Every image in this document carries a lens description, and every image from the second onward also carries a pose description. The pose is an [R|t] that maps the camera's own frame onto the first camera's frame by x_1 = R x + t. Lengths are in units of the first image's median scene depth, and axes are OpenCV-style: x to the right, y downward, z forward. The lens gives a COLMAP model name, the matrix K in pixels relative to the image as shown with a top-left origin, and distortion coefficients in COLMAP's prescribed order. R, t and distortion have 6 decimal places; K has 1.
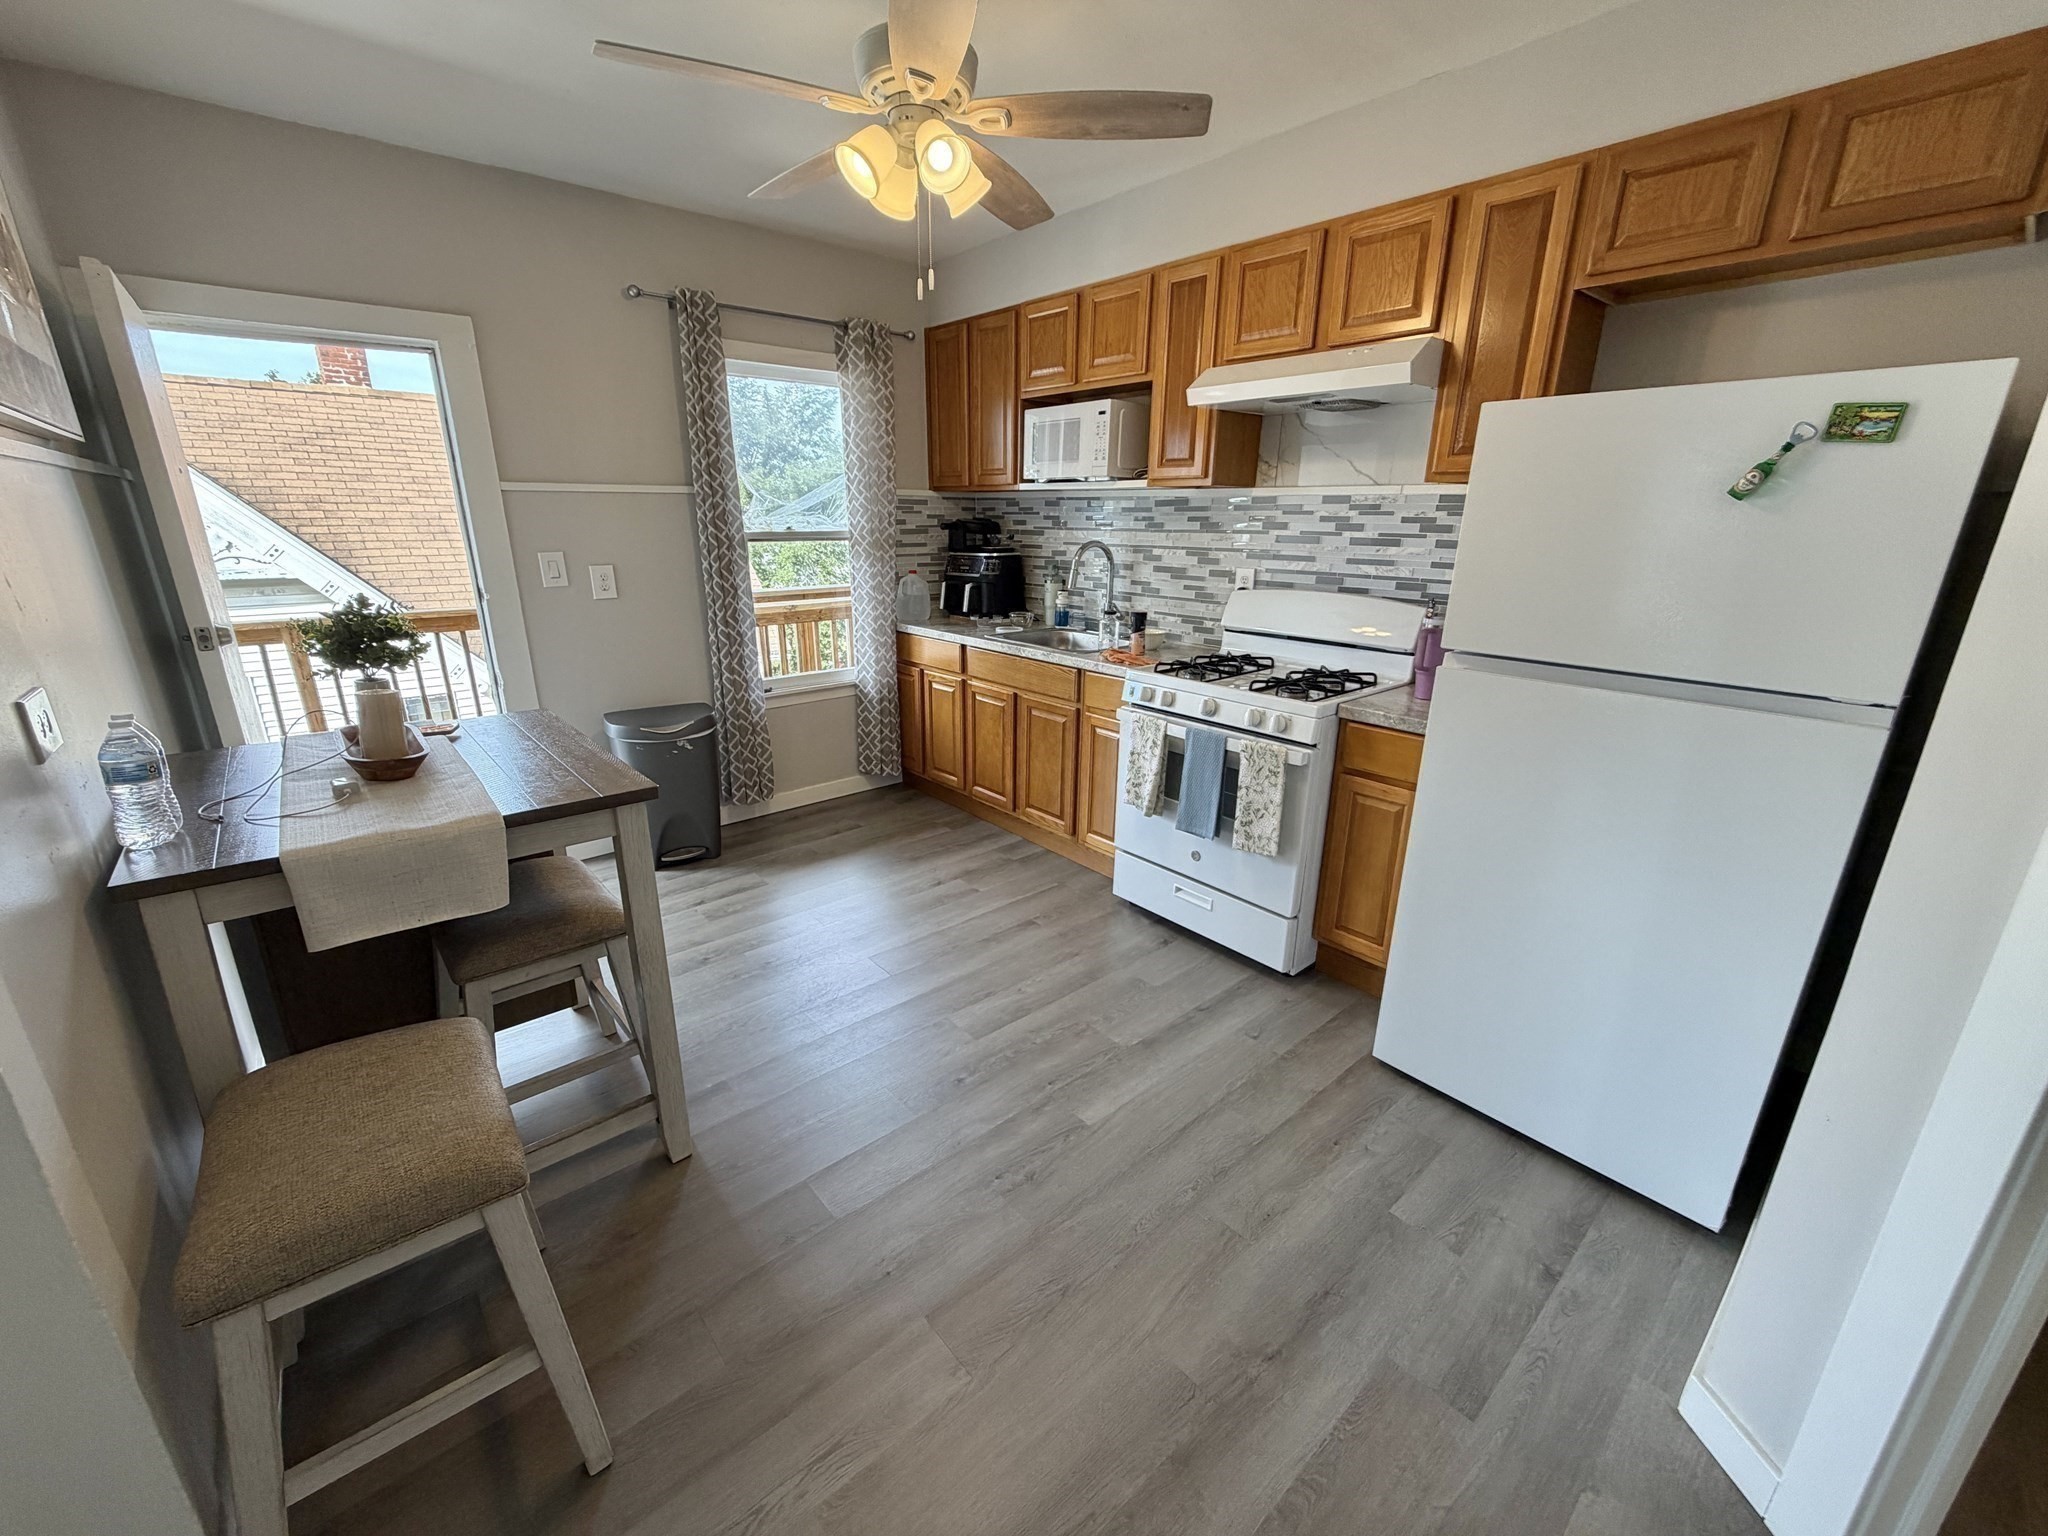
lens RADIAL K [[820.1, 0, 1024.0], [0, 820.1, 776.5], [0, 0, 1]] dist [0.001133, 0.000212]
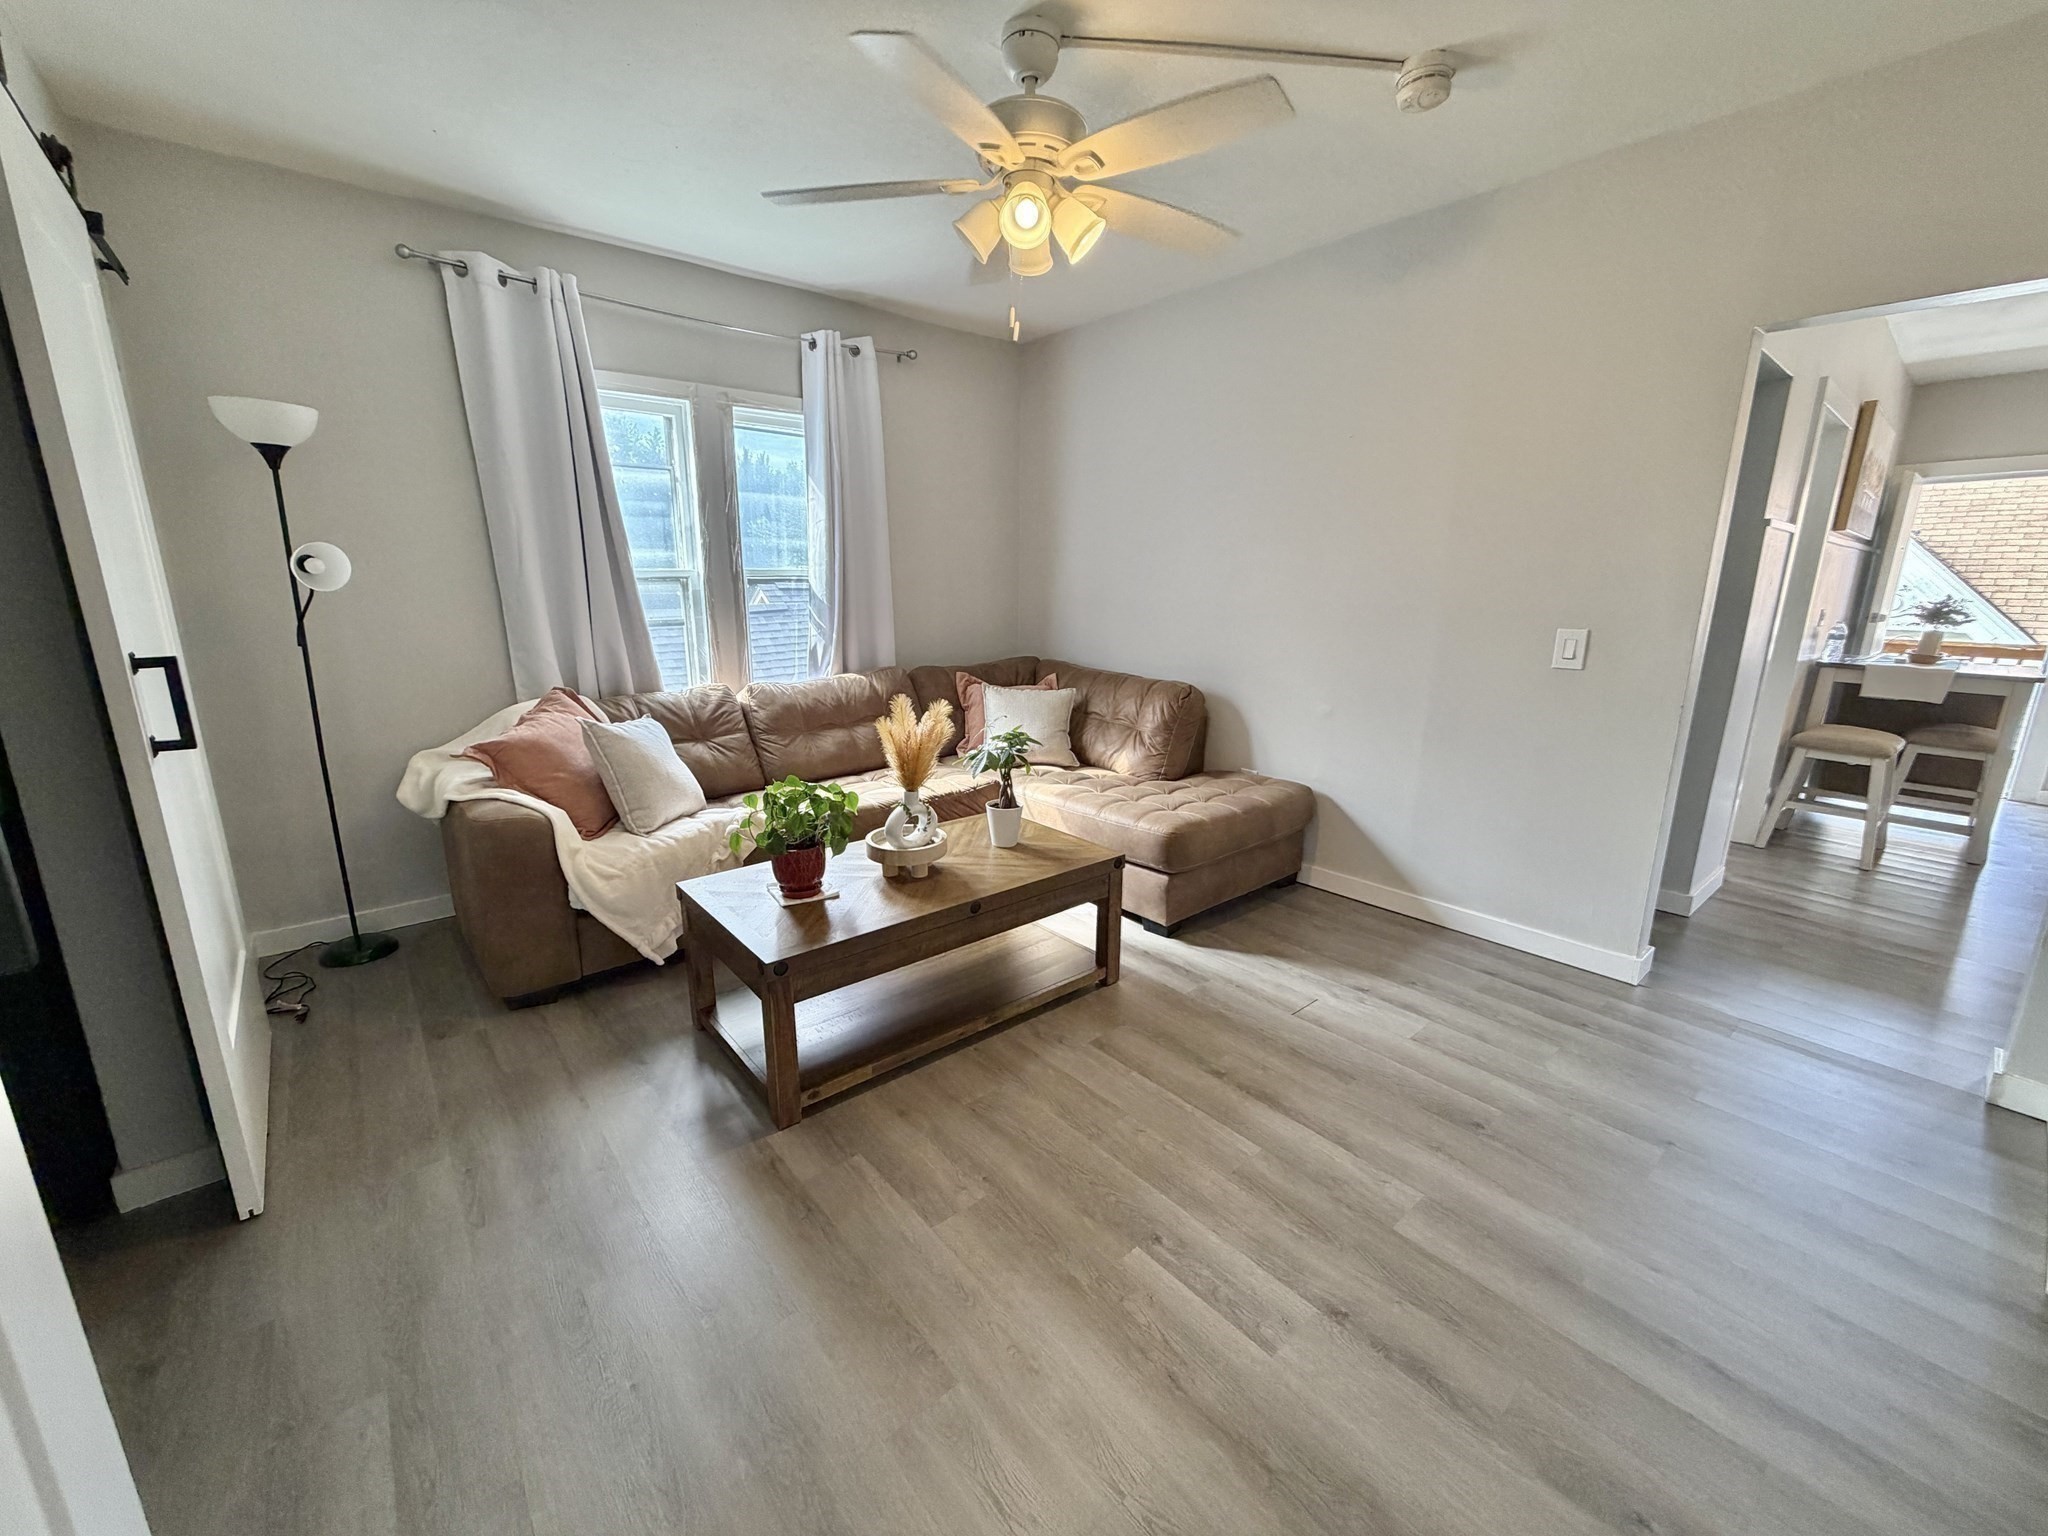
lens RADIAL K [[820.1, 0, 1018.8], [0, 820.1, 773.9], [0, 0, 1]] dist [0.001133, 0.000212]
pose [[-0.008388, 0.229412, -0.973293, 1.720538], [-0.314286, 0.923399, 0.220360, 0.601441], [0.949291, 0.307741, 0.064355, -1.631846]]
